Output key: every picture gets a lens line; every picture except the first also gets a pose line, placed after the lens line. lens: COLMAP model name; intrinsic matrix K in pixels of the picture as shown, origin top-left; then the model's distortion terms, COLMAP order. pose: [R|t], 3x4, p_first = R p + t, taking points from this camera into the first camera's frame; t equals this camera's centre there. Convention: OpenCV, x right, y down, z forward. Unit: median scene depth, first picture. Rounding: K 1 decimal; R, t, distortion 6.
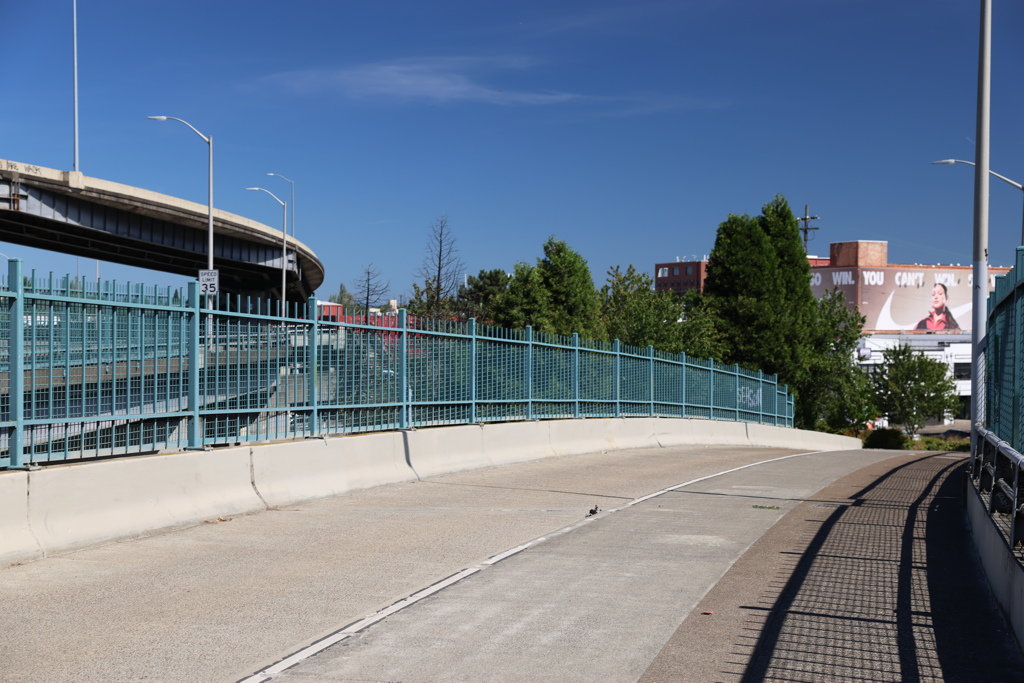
lens RADIAL K [[1687.4, 0, 517.8], [0, 1687.4, 342.4], [0, 0, 1]] dist [0.207012, 0.000000]
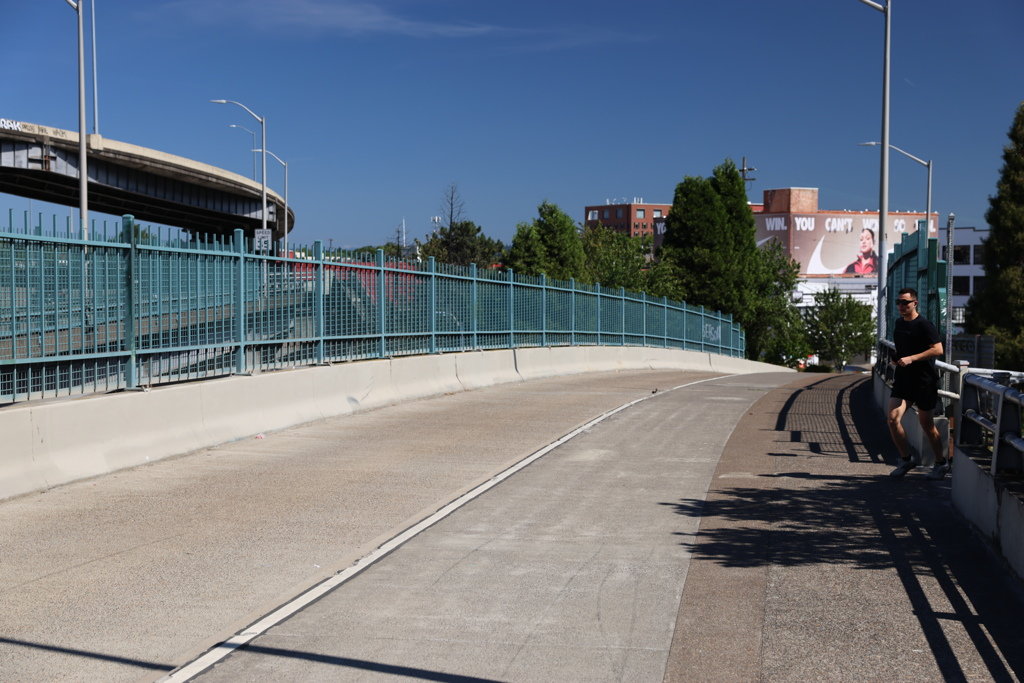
lens RADIAL K [[1770.9, 0, 511.6], [0, 1770.9, 345.1], [0, 0, 1]] dist [0.196784, 0.000000]
pose [[0.998994, -0.004137, 0.044646, -0.043140], [0.002650, 0.999441, 0.033312, -0.001399], [-0.044759, -0.033160, 0.998447, -0.184290]]
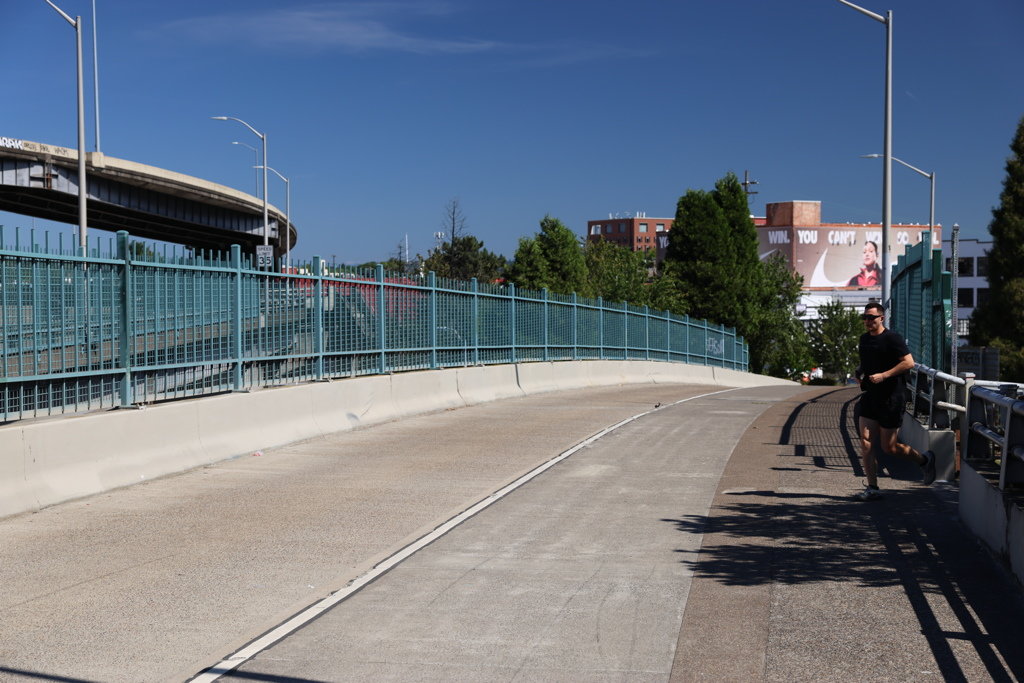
lens RADIAL K [[1770.9, 0, 510.3], [0, 1770.9, 342.3], [0, 0, 1]] dist [0.196784, 0.000000]
pose [[0.999073, -0.010209, 0.041829, -0.042463], [0.009241, 0.999686, 0.023291, -0.001266], [-0.042053, -0.022883, 0.998853, -0.181552]]
